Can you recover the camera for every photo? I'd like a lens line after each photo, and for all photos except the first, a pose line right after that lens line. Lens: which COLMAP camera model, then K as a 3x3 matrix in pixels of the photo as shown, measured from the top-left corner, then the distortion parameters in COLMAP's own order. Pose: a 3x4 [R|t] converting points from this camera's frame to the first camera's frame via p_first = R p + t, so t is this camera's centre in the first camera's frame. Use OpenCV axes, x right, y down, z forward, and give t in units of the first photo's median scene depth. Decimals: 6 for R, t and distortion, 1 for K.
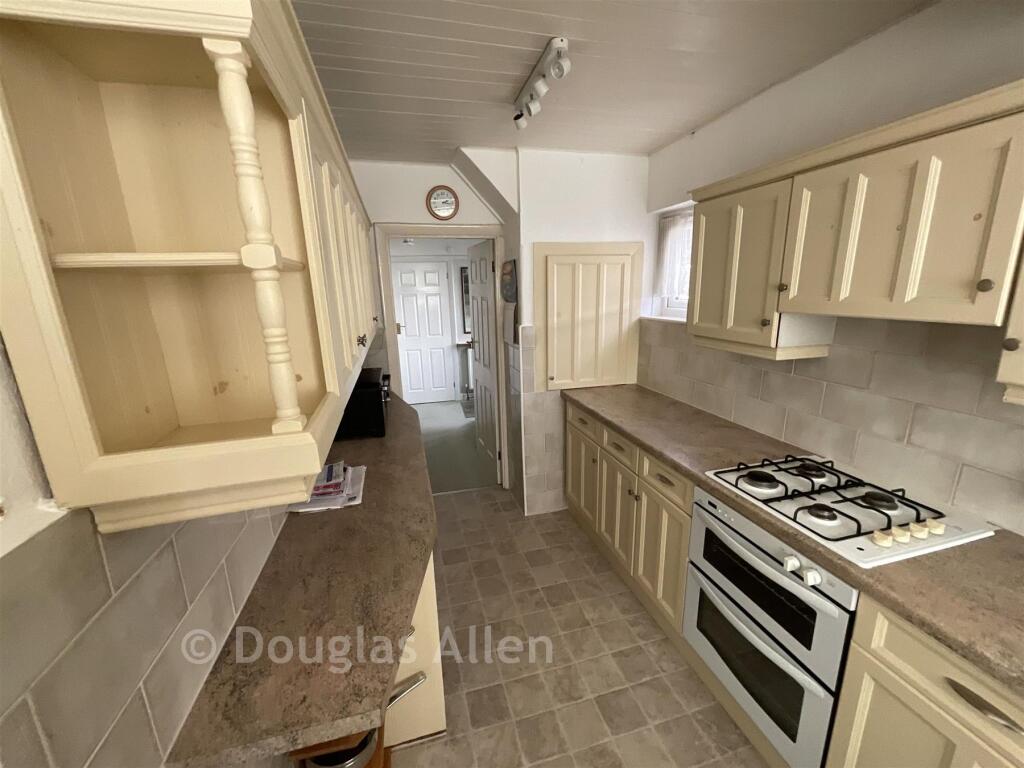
lens RADIAL K [[412.7, 0, 512.0], [0, 412.7, 384.0], [0, 0, 1]] dist [-0.000413, -0.000030]
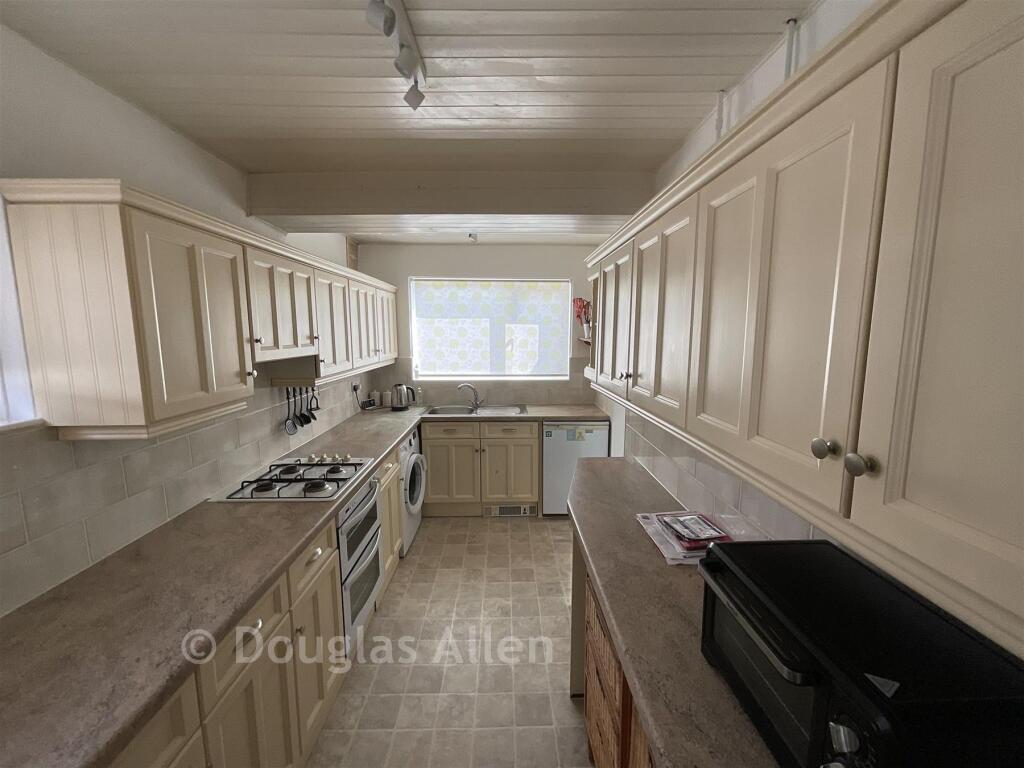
lens RADIAL K [[412.7, 0, 512.0], [0, 412.7, 384.0], [0, 0, 1]] dist [-0.000413, -0.000030]
pose [[-0.967668, -0.005735, 0.252160, -0.297879], [0.084866, 0.934049, 0.346916, -0.442997], [-0.237520, 0.357099, -0.903363, 1.835235]]
